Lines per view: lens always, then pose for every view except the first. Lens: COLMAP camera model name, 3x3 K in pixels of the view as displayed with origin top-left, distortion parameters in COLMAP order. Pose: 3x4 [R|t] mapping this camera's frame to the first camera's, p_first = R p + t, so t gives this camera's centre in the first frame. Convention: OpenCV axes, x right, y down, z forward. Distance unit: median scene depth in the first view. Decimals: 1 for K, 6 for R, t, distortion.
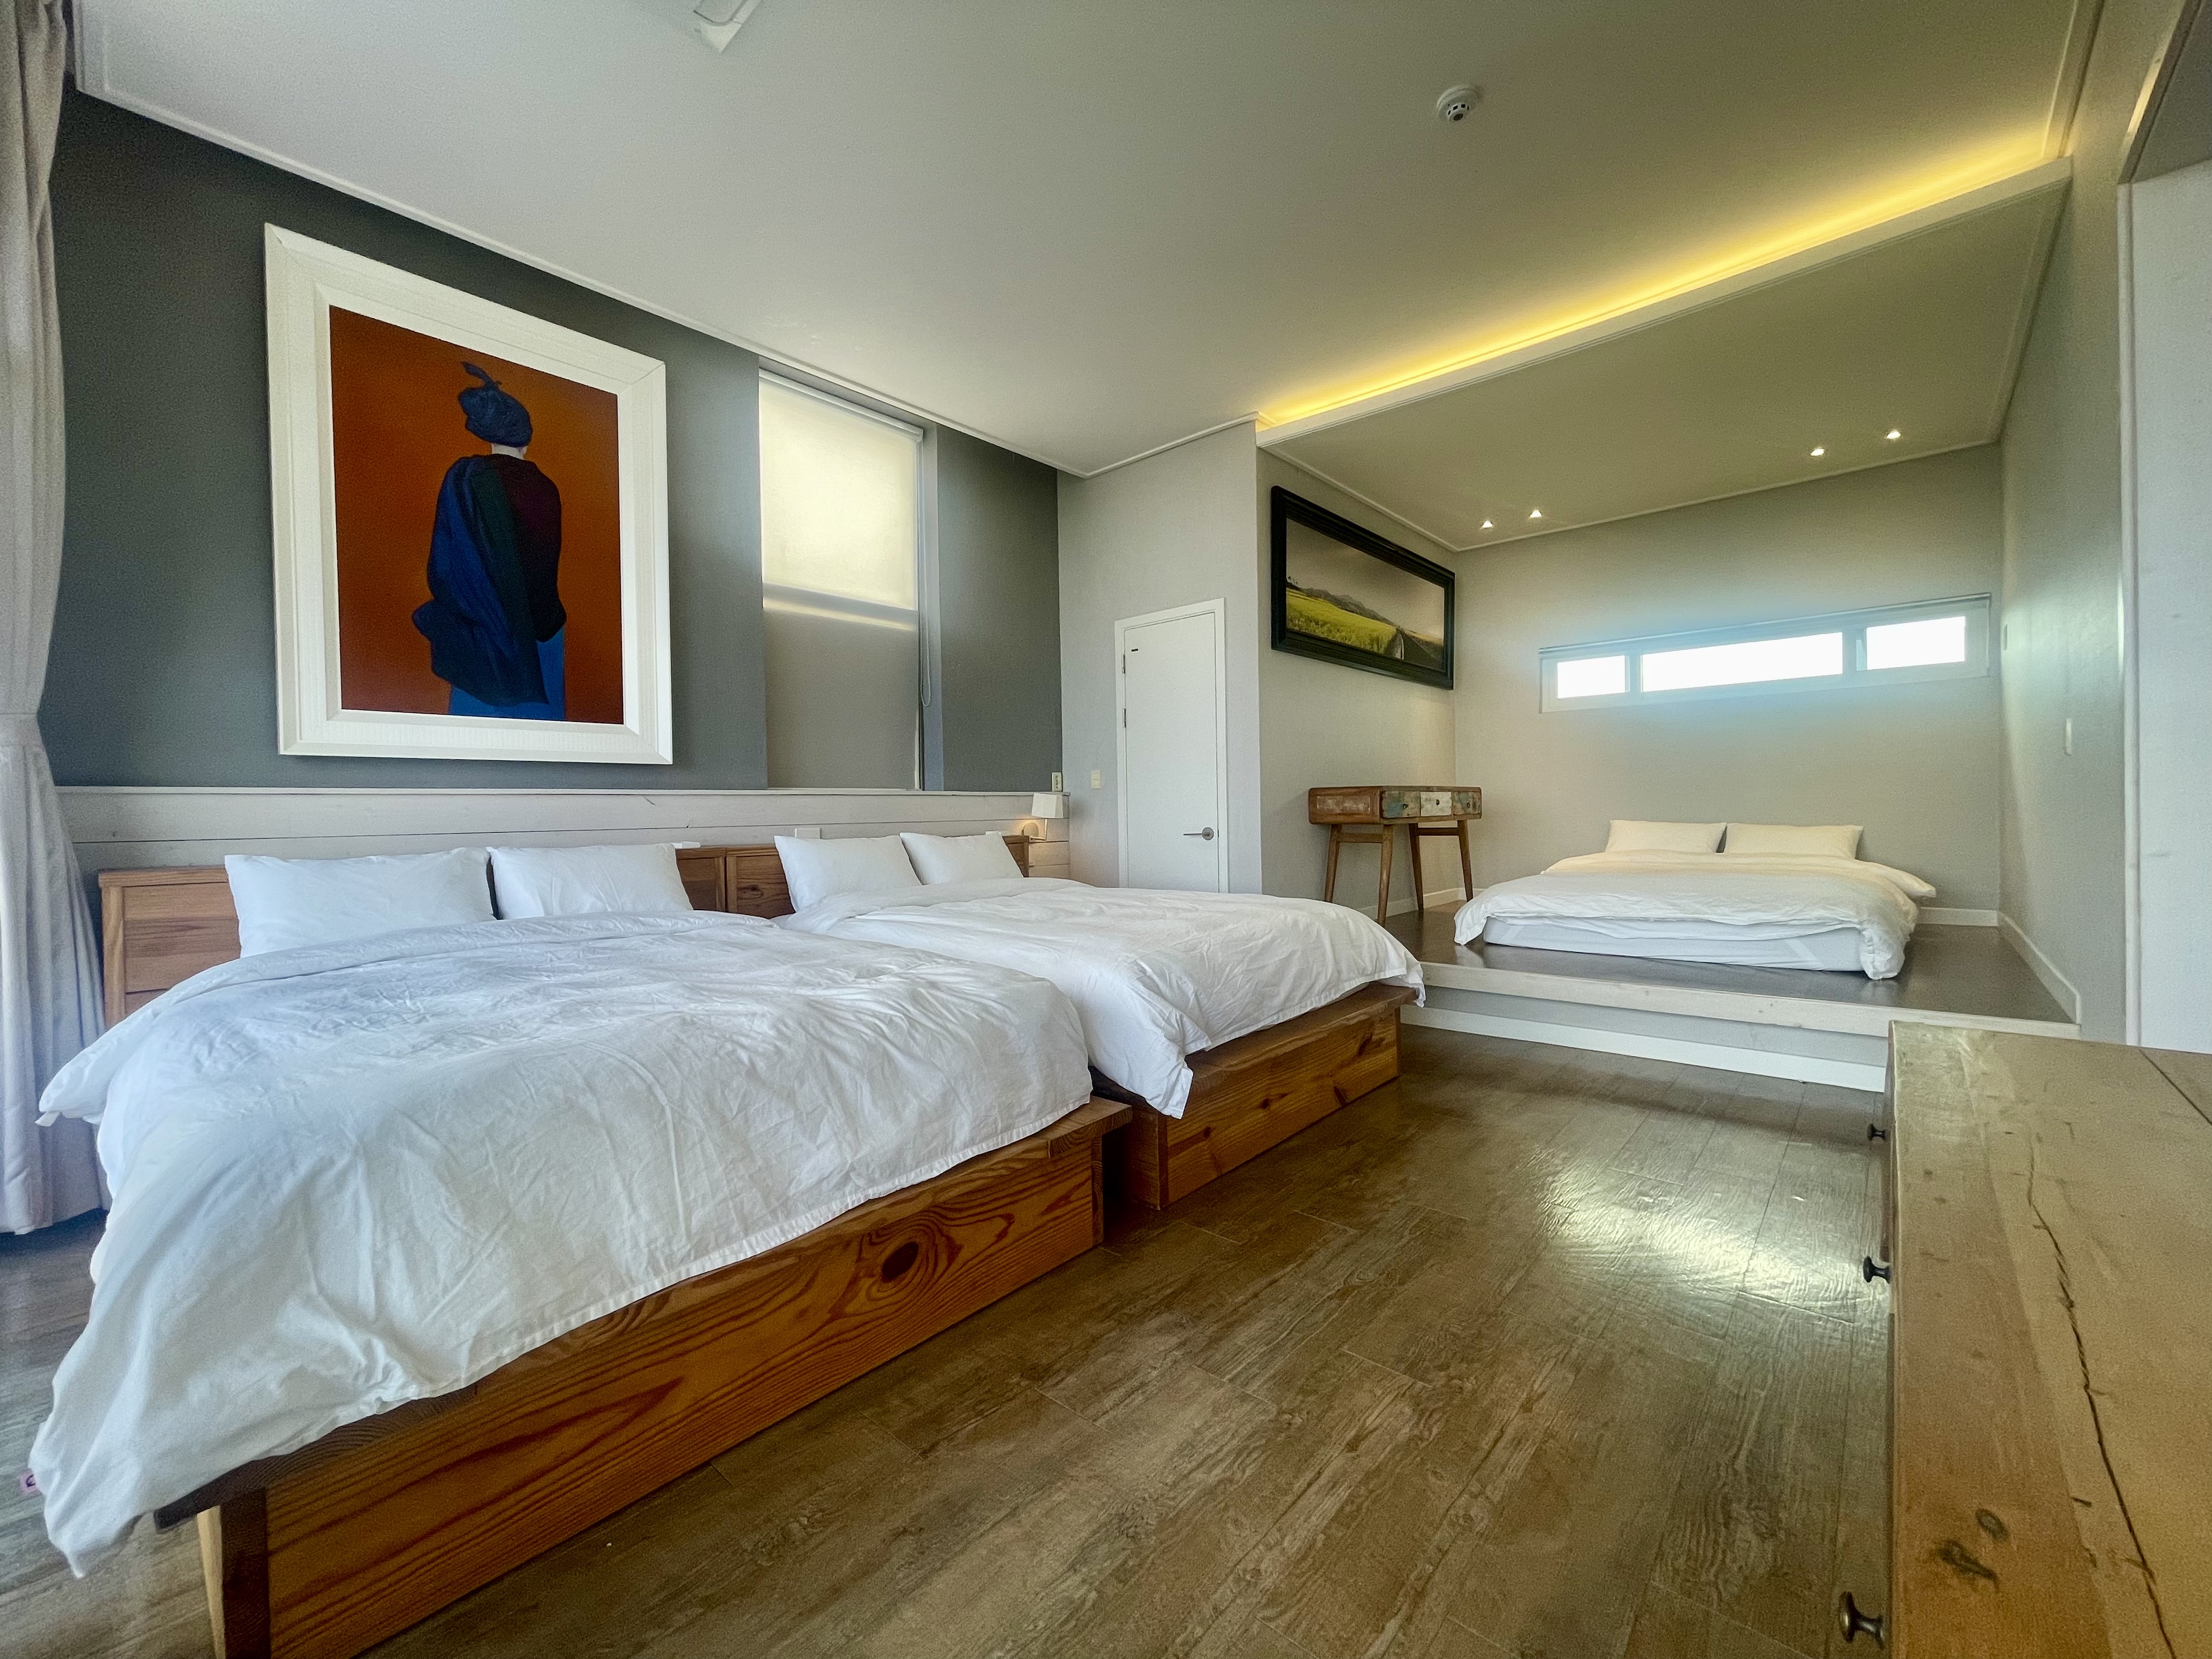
lens RADIAL K [[886.7, 0, 1090.2], [0, 886.7, 817.7], [0, 0, 1]] dist [-0.000836, 0.001037]
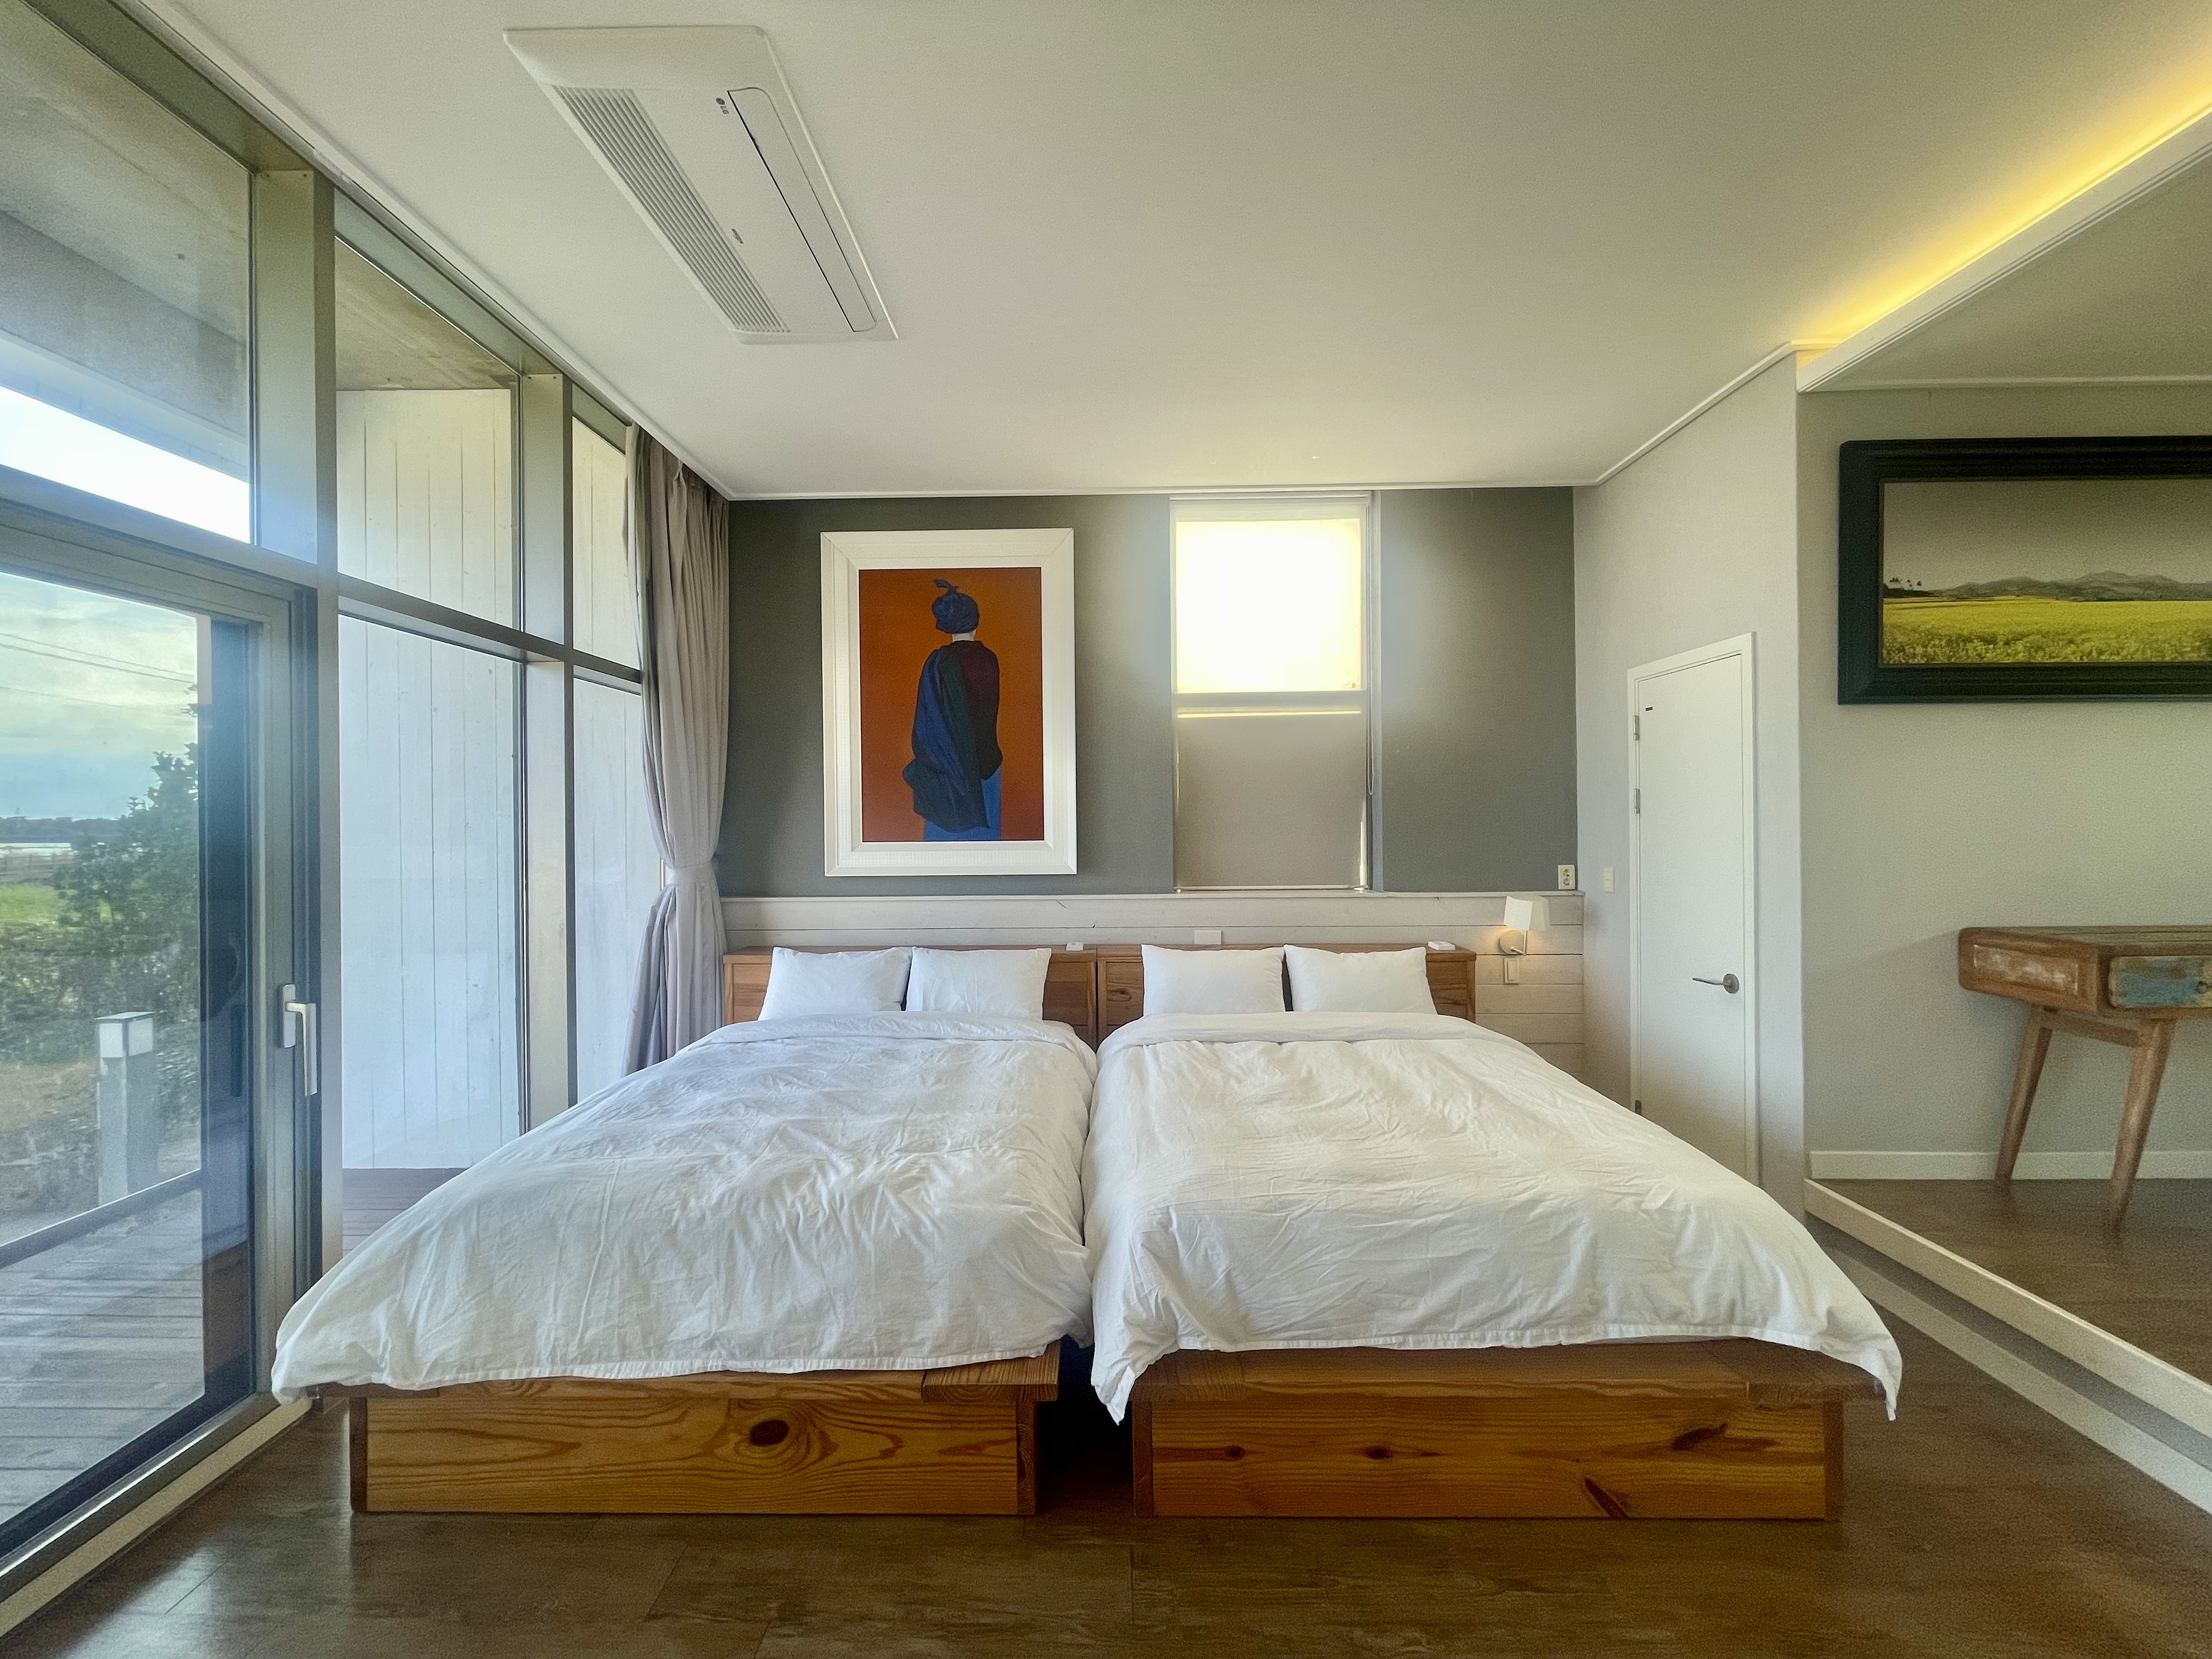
lens RADIAL K [[886.7, 0, 1098.4], [0, 886.7, 826.4], [0, 0, 1]] dist [-0.000836, 0.001037]
pose [[0.660769, 0.015662, -0.750426, 0.522287], [-0.009351, 0.999876, 0.012634, -0.172334], [0.750531, -0.001331, 0.660834, 0.322379]]
